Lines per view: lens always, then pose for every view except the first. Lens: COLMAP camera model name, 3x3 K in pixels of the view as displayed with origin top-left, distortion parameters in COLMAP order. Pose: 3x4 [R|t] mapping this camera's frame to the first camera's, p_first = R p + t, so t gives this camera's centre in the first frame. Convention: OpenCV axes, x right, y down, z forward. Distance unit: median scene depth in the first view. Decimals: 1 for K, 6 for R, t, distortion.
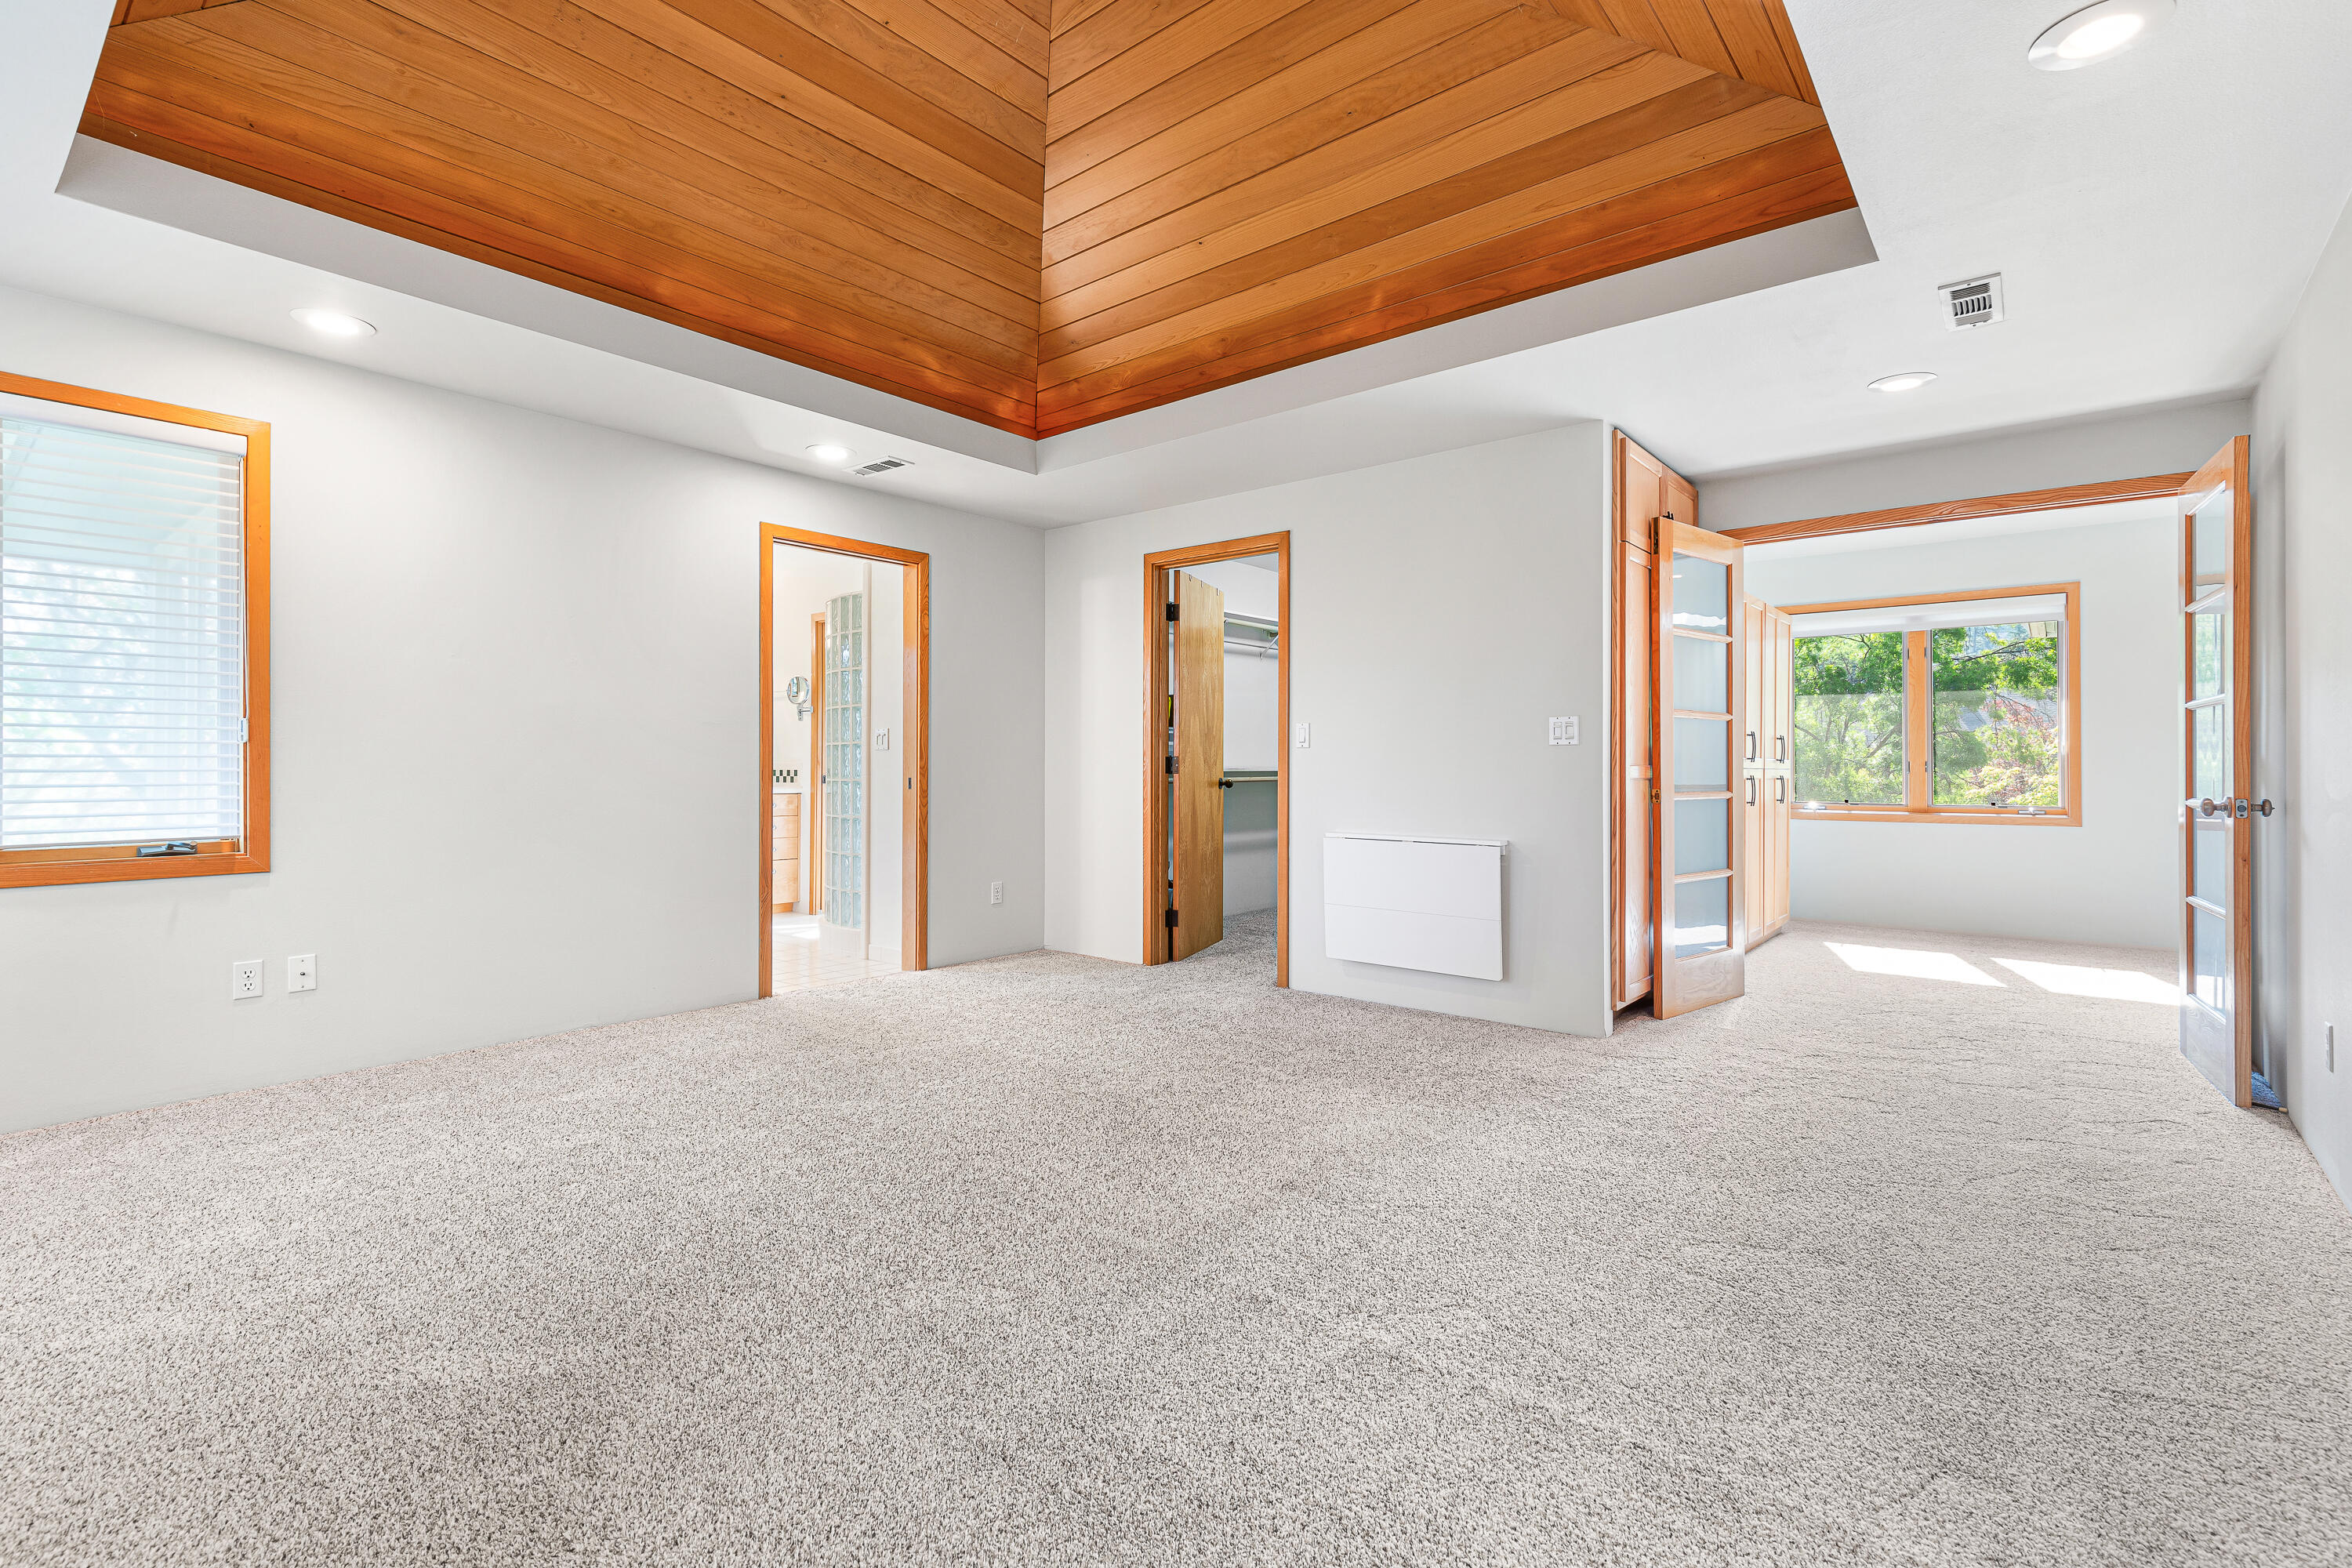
lens RADIAL K [[1075.9, 0, 1173.8], [0, 1075.9, 770.4], [0, 0, 1]] dist [0.008802, -0.000018]
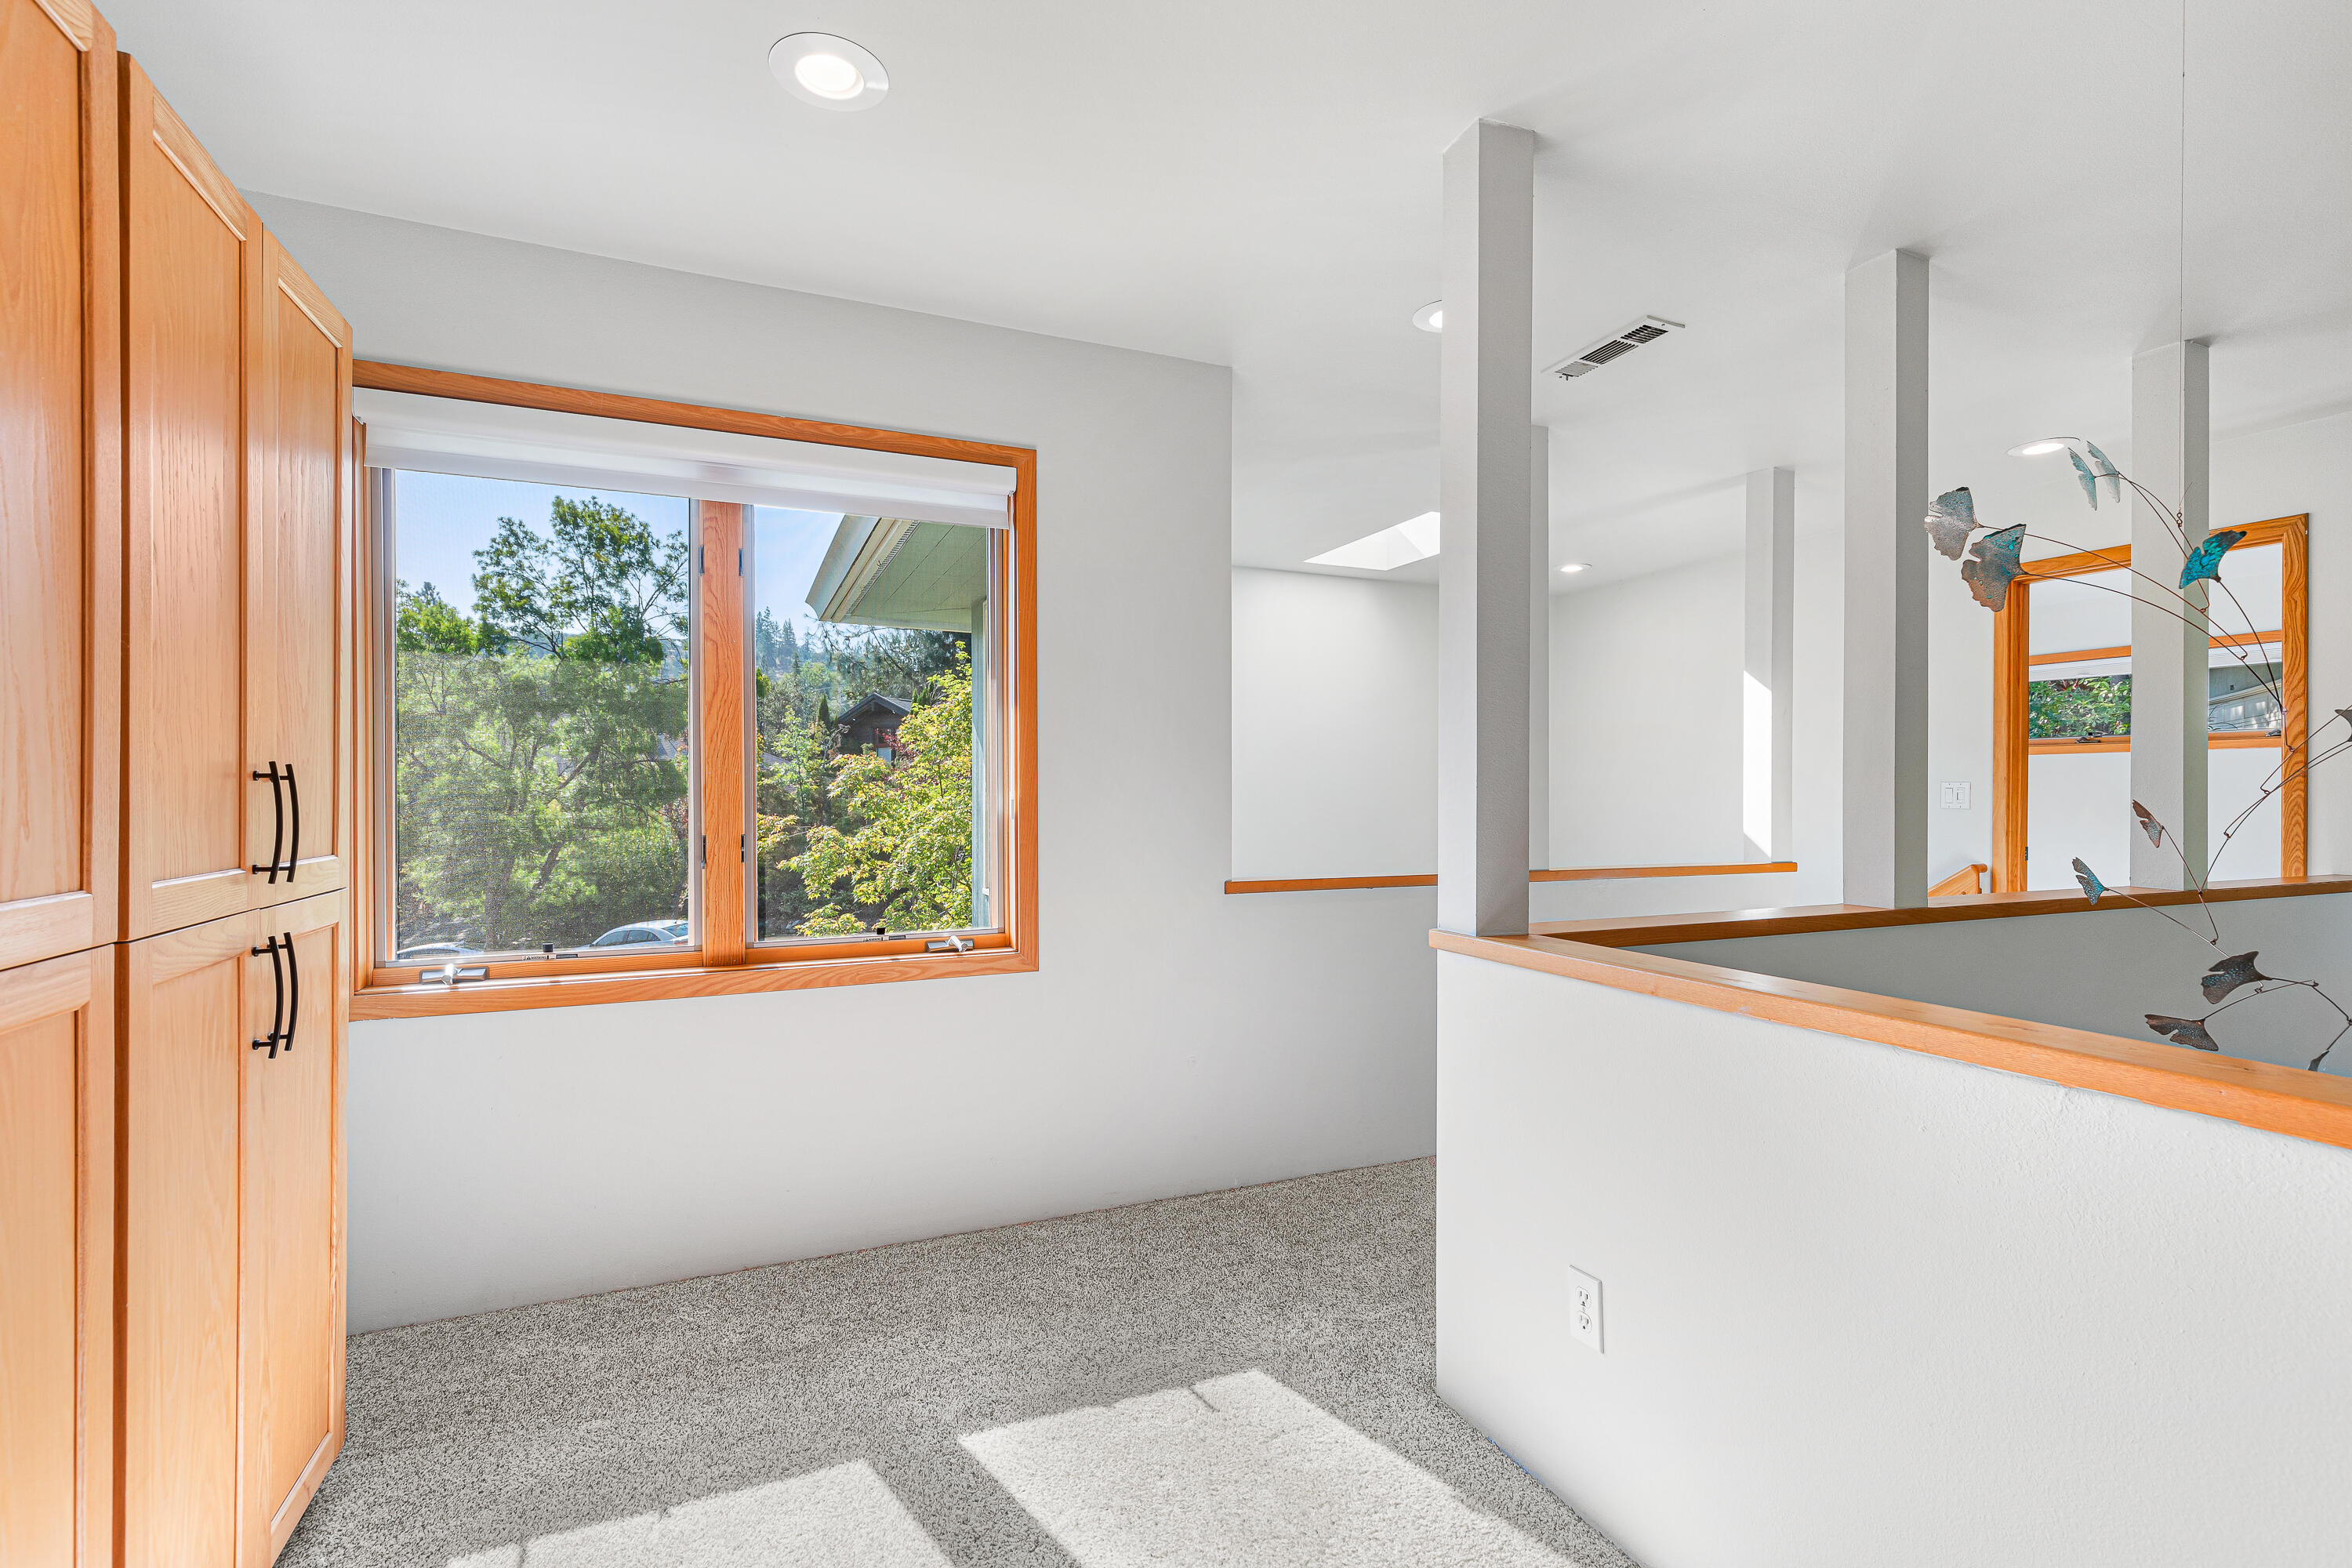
lens RADIAL K [[1061.3, 0, 1179.3], [0, 1061.3, 777.7], [0, 0, 1]] dist [0.006824, -0.000492]
pose [[0.451153, 0.010375, 0.892386, 0.120437], [0.004728, 0.999891, -0.014015, -0.006689], [-0.892434, 0.010542, 0.451055, 0.195073]]
